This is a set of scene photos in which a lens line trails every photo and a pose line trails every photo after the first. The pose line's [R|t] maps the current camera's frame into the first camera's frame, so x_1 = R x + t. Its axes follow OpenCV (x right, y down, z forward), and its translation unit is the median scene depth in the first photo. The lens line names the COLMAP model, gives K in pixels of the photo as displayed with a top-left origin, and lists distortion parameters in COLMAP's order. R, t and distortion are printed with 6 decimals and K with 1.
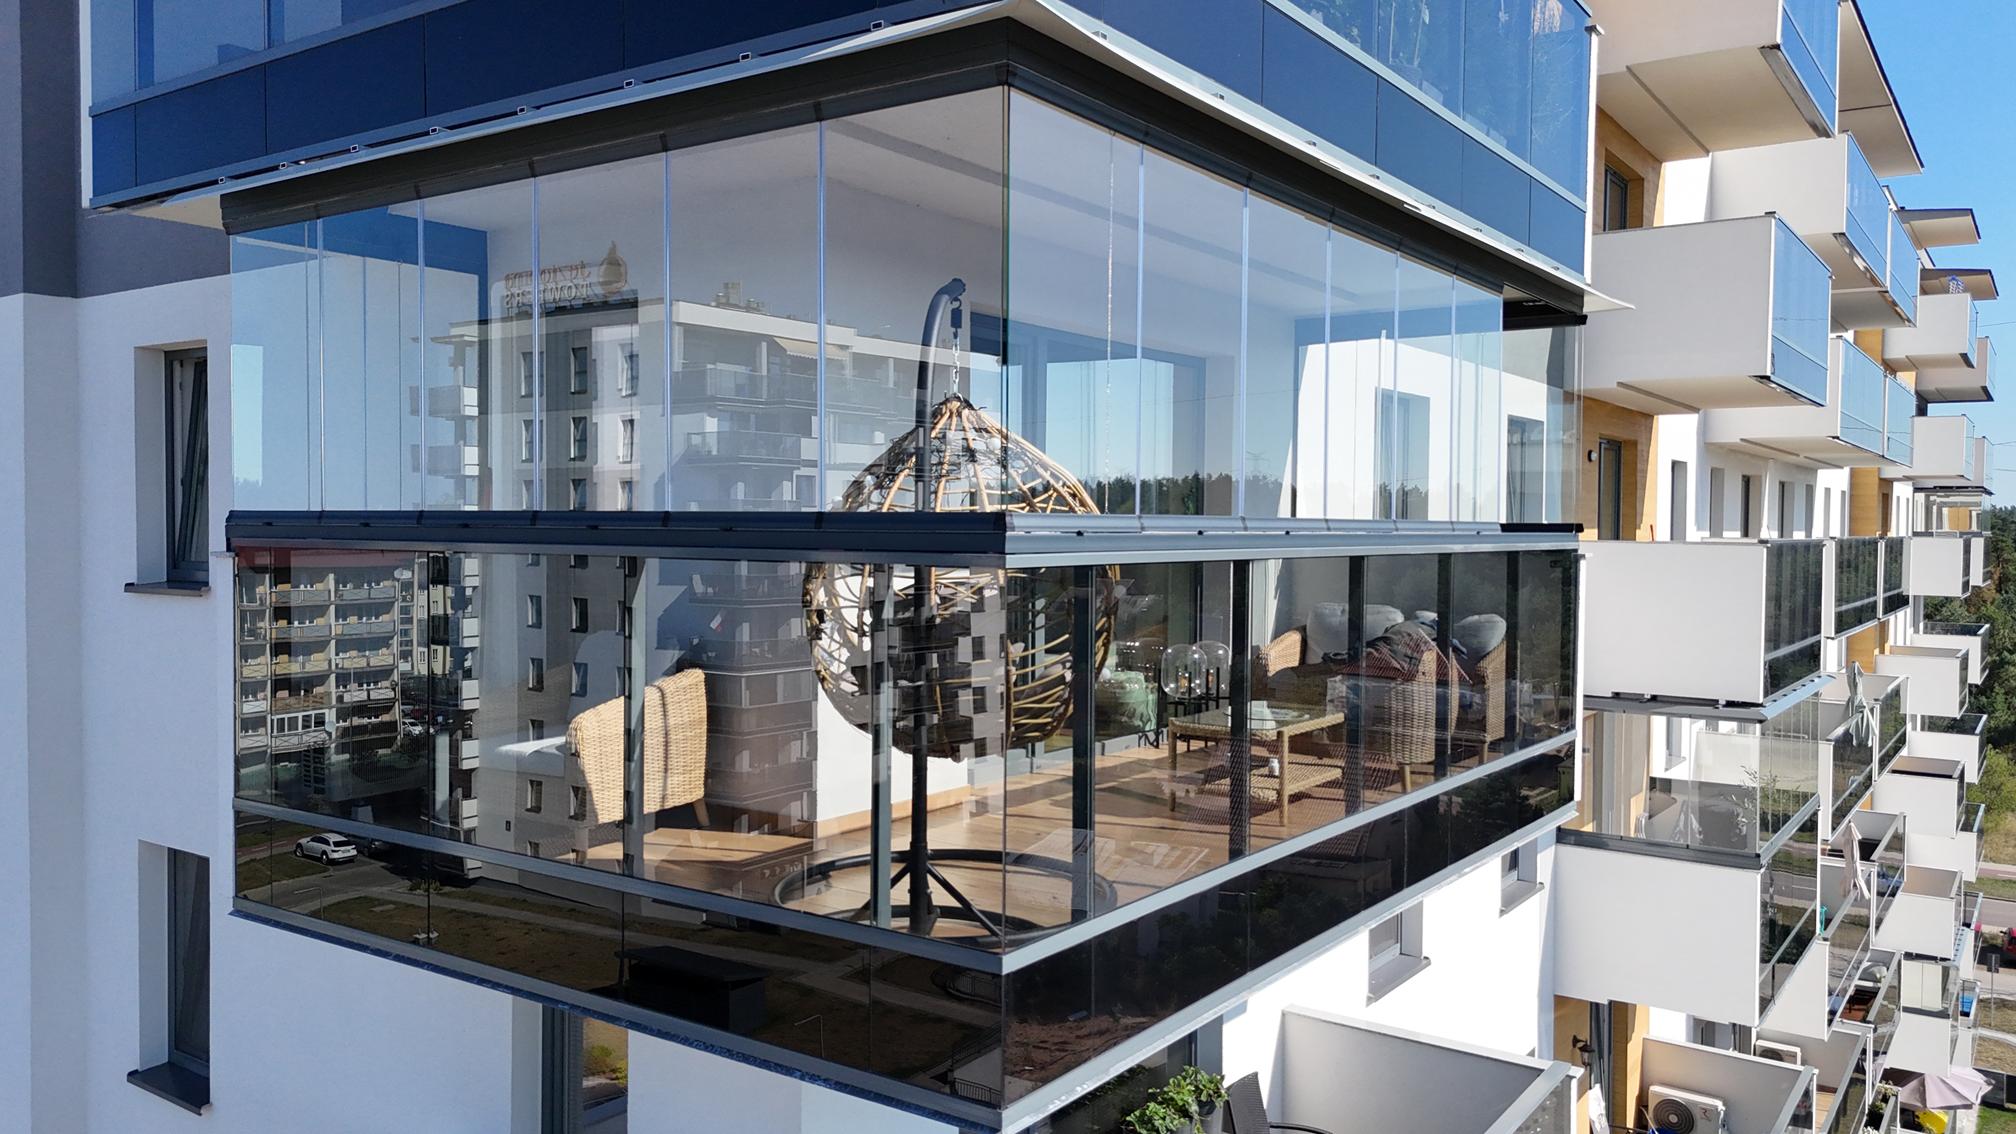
lens RADIAL K [[1473.3, 0, 1008.0], [0, 1473.3, 567.0], [0, 0, 1]] dist [0.073862, -0.065700]
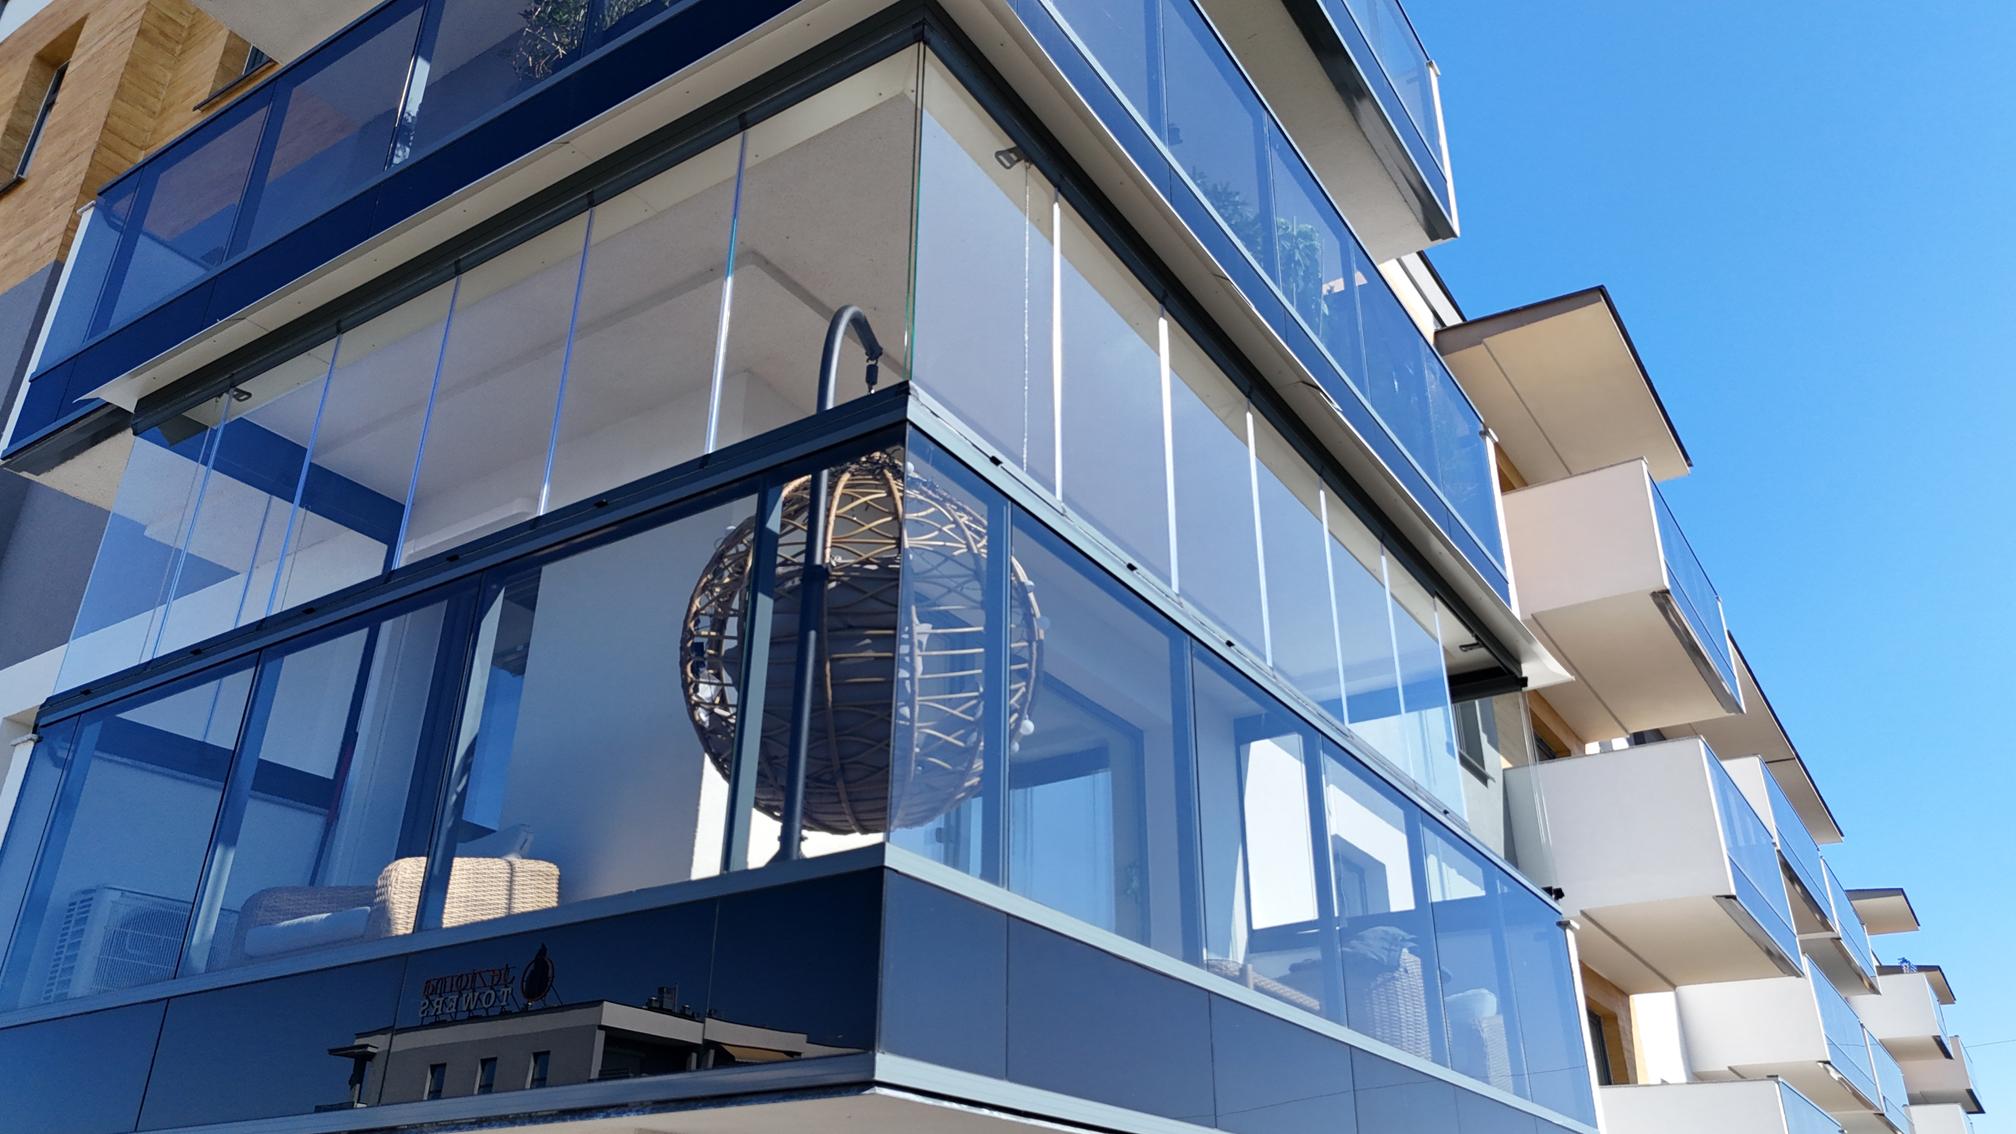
lens RADIAL K [[1473.3, 0, 1008.0], [0, 1473.3, 567.0], [0, 0, 1]] dist [0.073862, -0.065700]
pose [[0.999403, 0.016041, 0.030602, 0.009506], [0.000139, 0.883819, -0.467830, 0.141955], [-0.034552, 0.467555, 0.883289, 0.070375]]
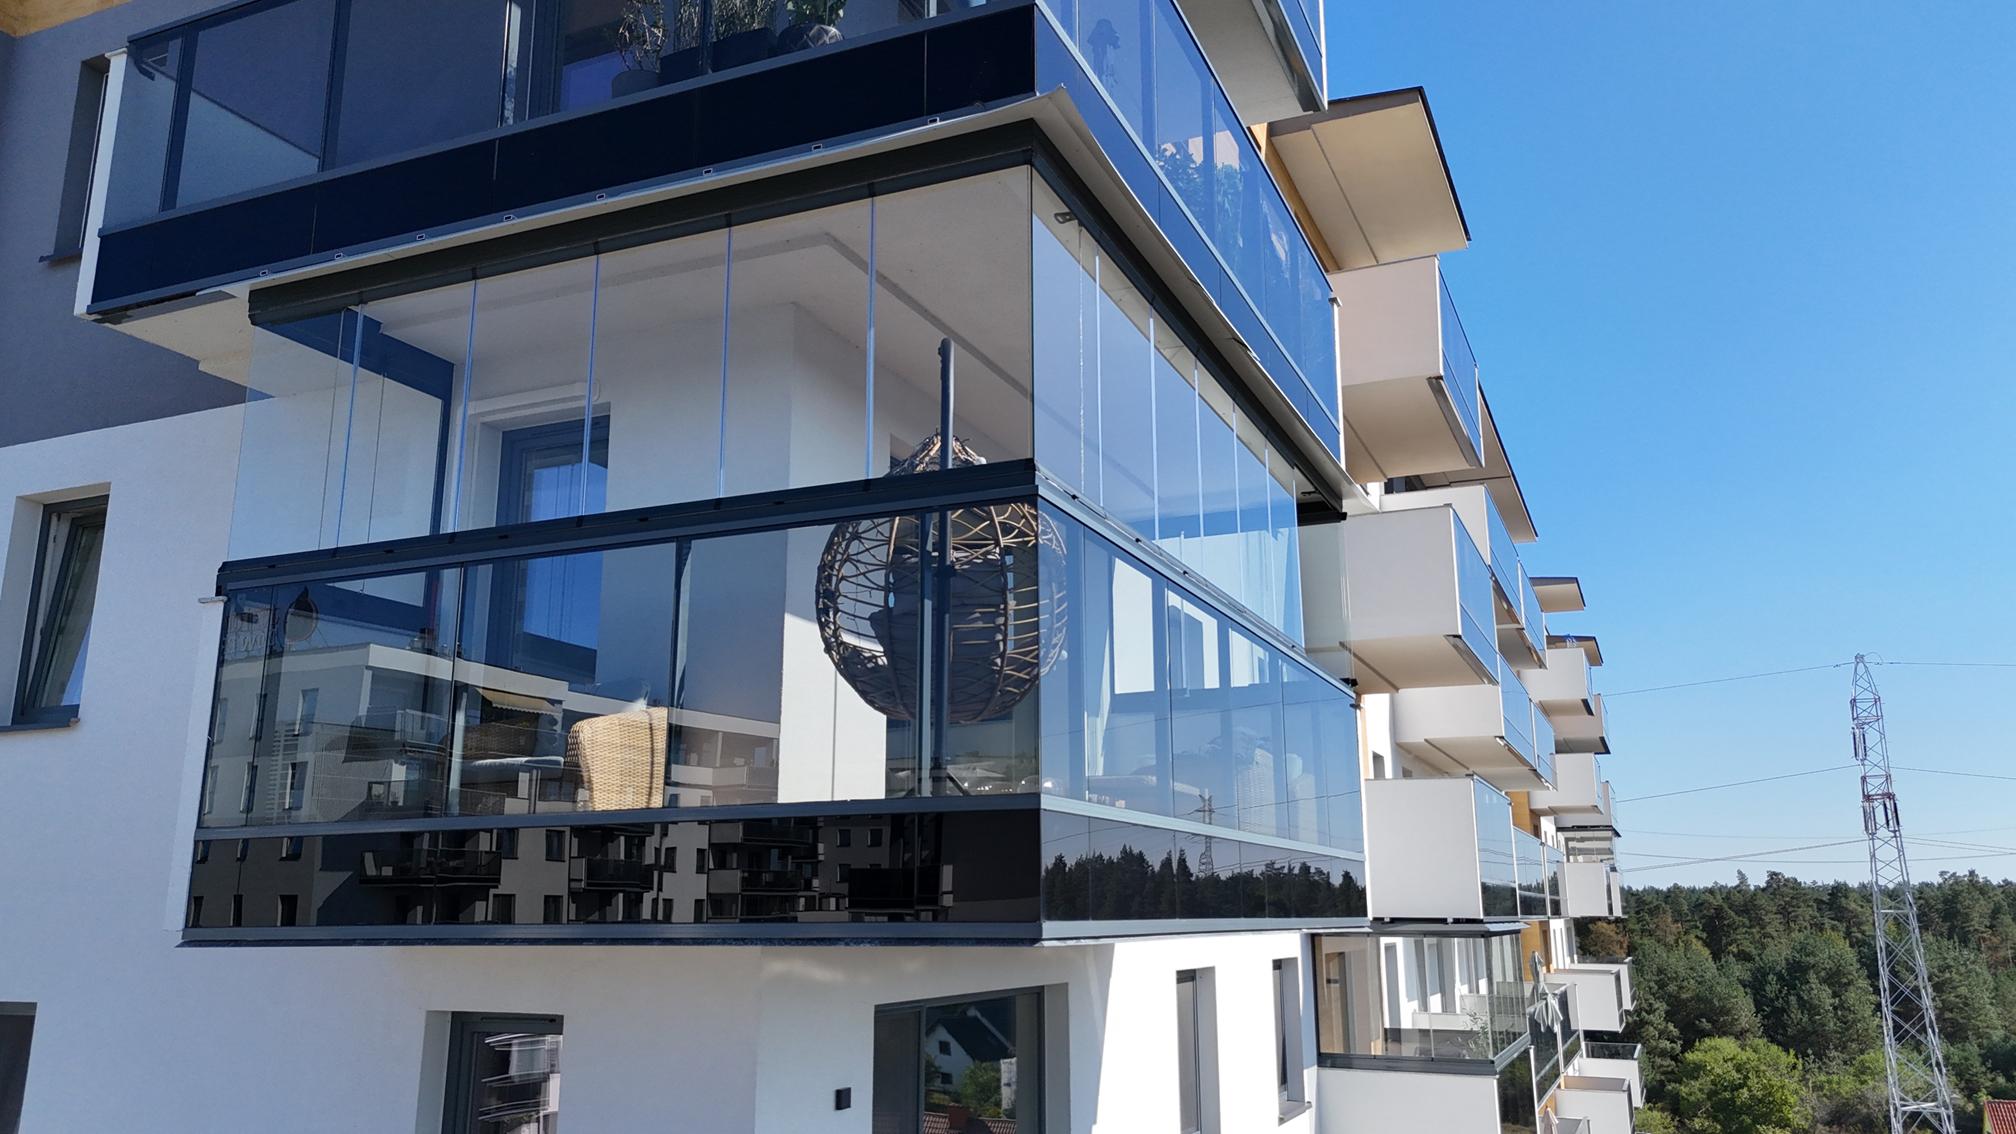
lens RADIAL K [[1473.3, 0, 1008.0], [0, 1473.3, 567.0], [0, 0, 1]] dist [0.073862, -0.065700]
pose [[0.979748, 0.036102, 0.196955, -0.080749], [0.013975, 0.968885, -0.247118, 0.109977], [-0.199749, 0.244866, 0.948758, -0.062900]]
